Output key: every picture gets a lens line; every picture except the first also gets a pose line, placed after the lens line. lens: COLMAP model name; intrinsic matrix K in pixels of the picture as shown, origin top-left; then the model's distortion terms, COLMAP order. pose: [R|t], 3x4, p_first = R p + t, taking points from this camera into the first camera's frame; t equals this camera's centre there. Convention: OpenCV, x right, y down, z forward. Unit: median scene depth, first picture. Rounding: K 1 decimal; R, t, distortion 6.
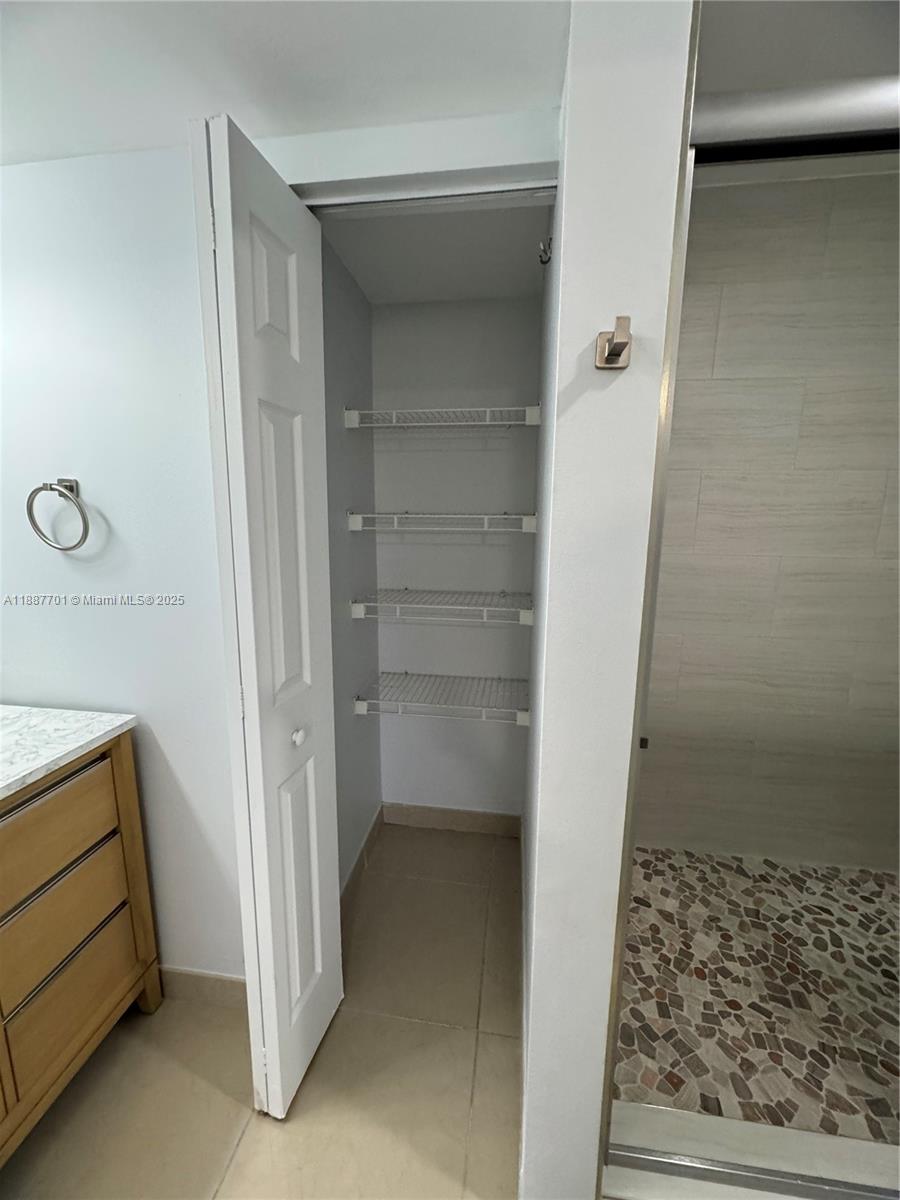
lens RADIAL K [[480.7, 0, 448.8], [0, 480.7, 598.7], [0, 0, 1]] dist [-0.003312, 0.001037]
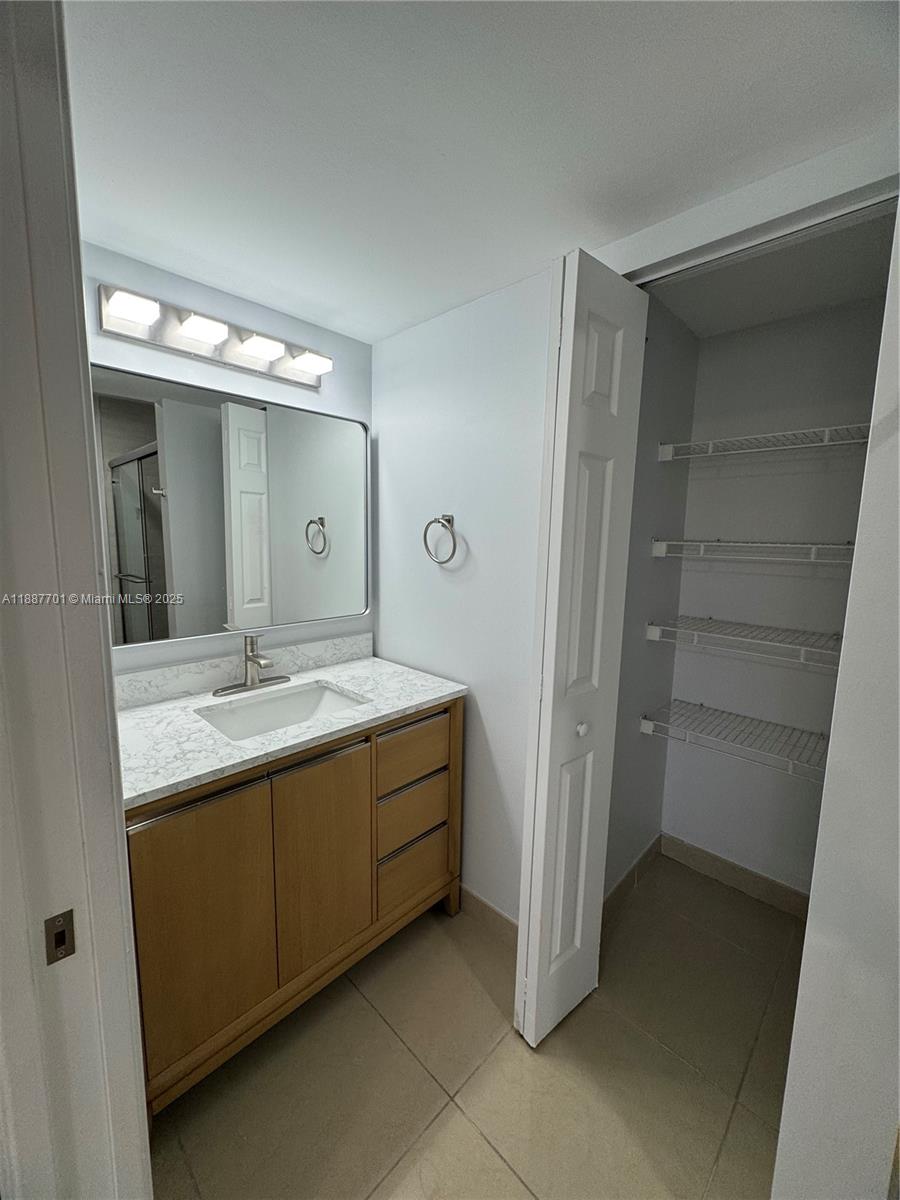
lens RADIAL K [[480.7, 0, 449.7], [0, 480.7, 601.9], [0, 0, 1]] dist [-0.003312, 0.001037]
pose [[0.809343, 0.088689, -0.580602, 0.069750], [-0.112672, 0.993618, -0.005284, 0.017615], [0.576428, 0.069694, 0.814170, -0.145739]]
